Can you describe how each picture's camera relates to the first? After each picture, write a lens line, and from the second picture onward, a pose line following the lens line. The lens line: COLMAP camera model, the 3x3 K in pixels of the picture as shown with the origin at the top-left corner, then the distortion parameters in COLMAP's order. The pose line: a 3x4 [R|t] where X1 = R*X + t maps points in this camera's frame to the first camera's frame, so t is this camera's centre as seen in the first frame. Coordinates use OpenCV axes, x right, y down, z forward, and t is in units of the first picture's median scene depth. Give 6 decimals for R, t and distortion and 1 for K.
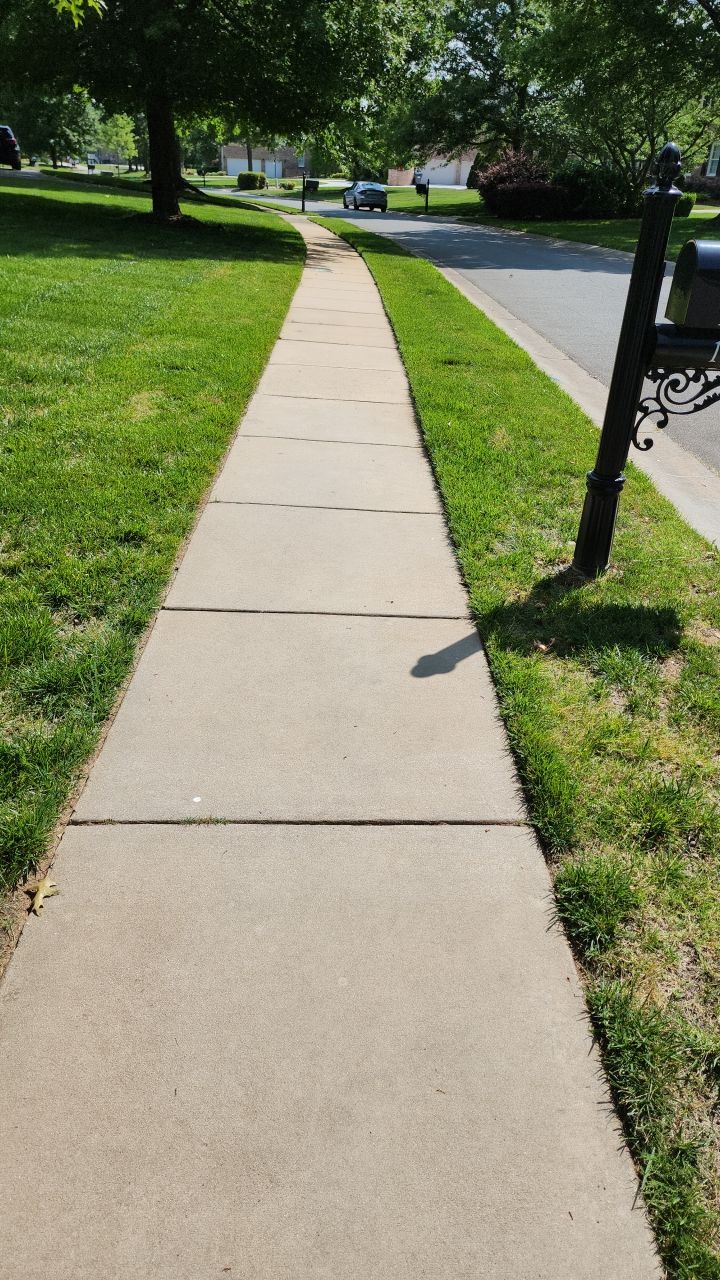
lens RADIAL K [[790.1, 0, 360.0], [0, 790.1, 640.0], [0, 0, 1]] dist [0.007593, 0.002460]
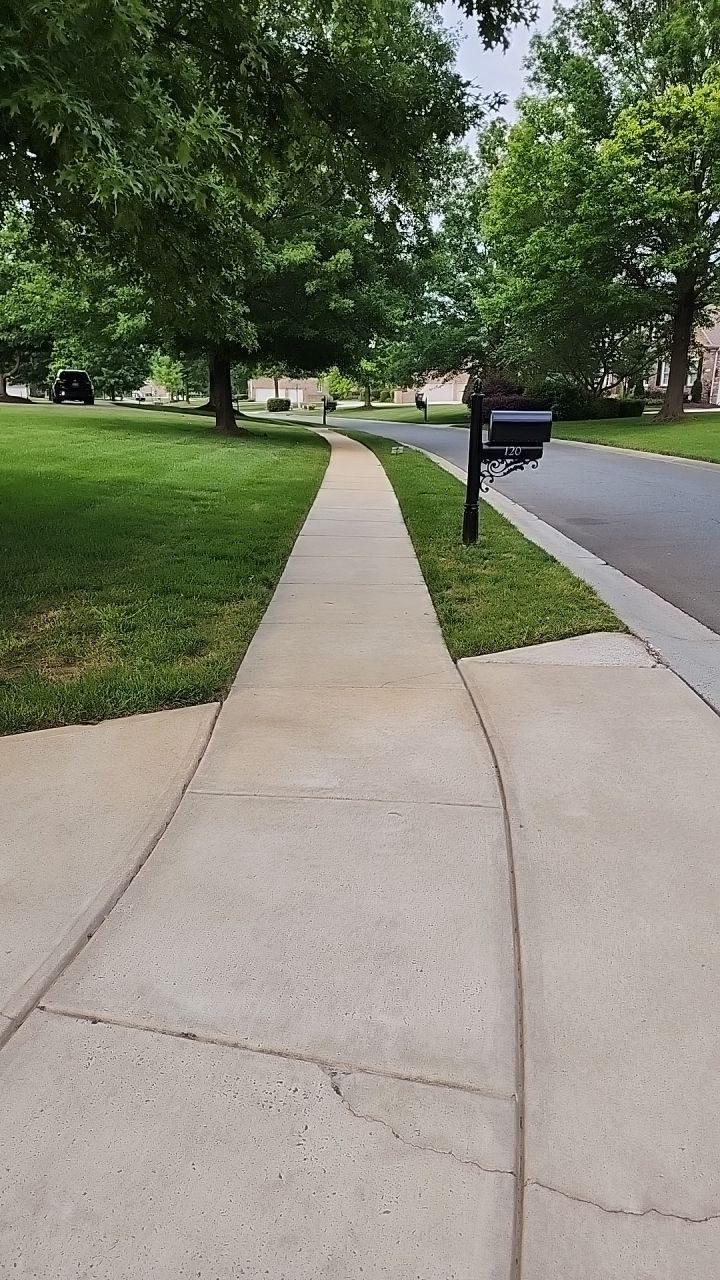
lens RADIAL K [[790.1, 0, 360.0], [0, 790.1, 640.0], [0, 0, 1]] dist [0.007593, 0.002460]
pose [[0.999250, -0.031613, -0.022378, 0.002735], [0.025623, 0.972820, -0.230141, 0.126820], [0.029045, 0.229395, 0.972900, -0.213486]]
